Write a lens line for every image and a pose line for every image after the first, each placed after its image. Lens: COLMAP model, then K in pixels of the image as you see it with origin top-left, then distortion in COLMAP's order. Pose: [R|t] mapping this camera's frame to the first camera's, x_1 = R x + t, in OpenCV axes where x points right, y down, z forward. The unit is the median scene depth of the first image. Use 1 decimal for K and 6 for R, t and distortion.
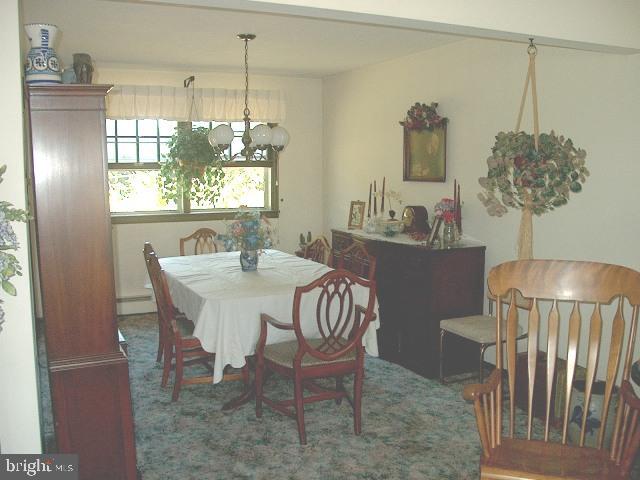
lens RADIAL K [[661.5, 0, 320.0], [0, 661.5, 240.0], [0, 0, 1]] dist [-0.007824, -0.009232]
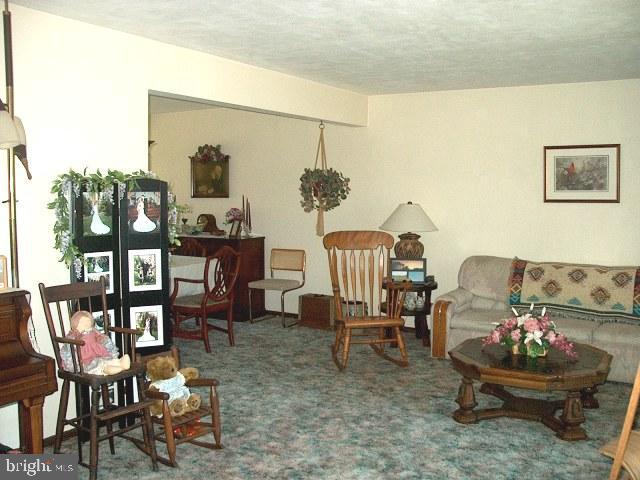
lens RADIAL K [[661.5, 0, 320.0], [0, 661.5, 240.0], [0, 0, 1]] dist [-0.007824, -0.009232]
pose [[0.829988, -0.040374, 0.556318, -0.528528], [0.061574, 0.997913, -0.019443, 0.056286], [-0.554372, 0.050392, 0.830742, -0.402435]]
